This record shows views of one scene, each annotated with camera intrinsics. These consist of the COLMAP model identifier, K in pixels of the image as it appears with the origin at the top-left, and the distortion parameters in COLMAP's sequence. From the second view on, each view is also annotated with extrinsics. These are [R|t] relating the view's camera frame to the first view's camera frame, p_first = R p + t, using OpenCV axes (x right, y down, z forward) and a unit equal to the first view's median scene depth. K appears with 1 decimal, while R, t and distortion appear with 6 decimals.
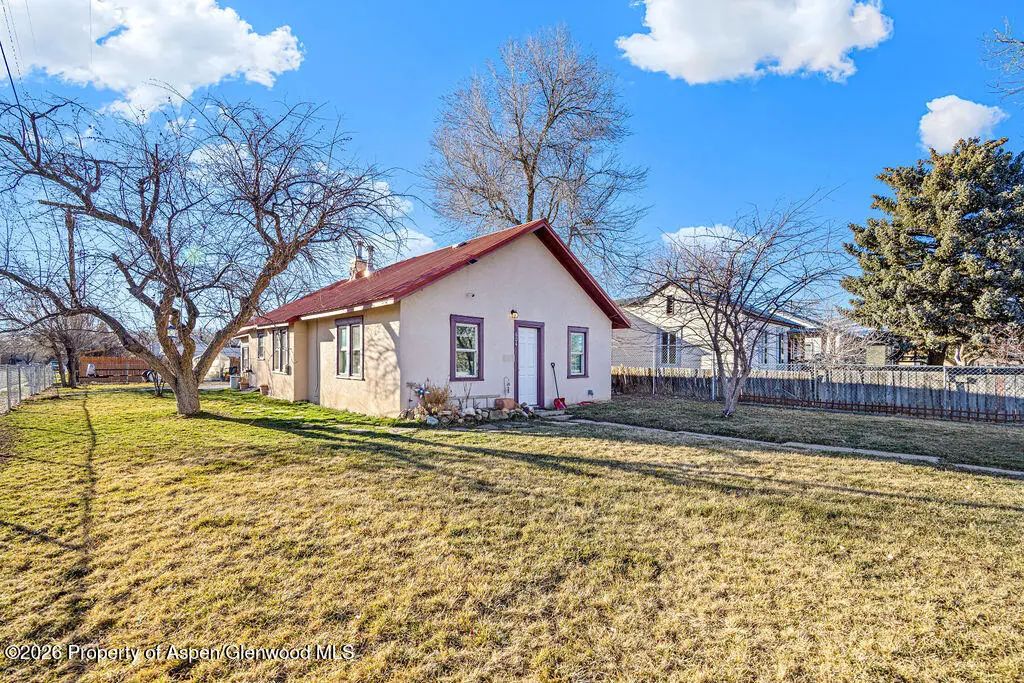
lens RADIAL K [[470.8, 0, 511.0], [0, 470.8, 352.0], [0, 0, 1]] dist [0.024149, -0.005270]
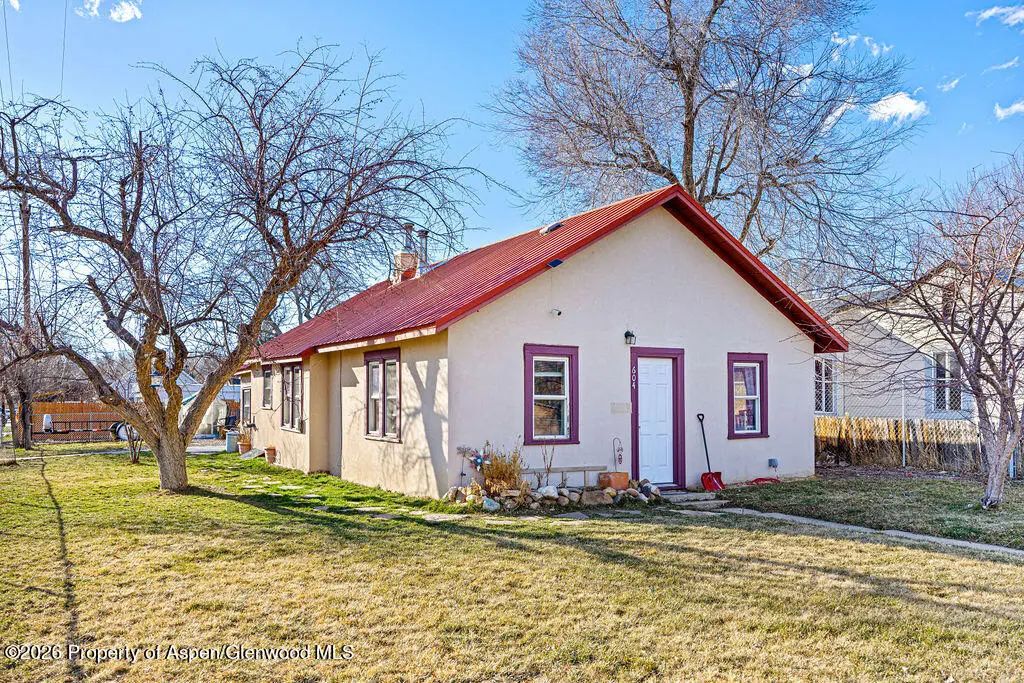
lens RADIAL K [[851.4, 0, 512.0], [0, 851.4, 341.5], [0, 0, 1]] dist [0.007206, 0.006909]
pose [[0.977252, -0.021382, -0.211002, 0.107076], [0.010977, 0.998671, -0.050364, -0.022852], [0.211798, 0.046903, 0.976187, -0.172043]]
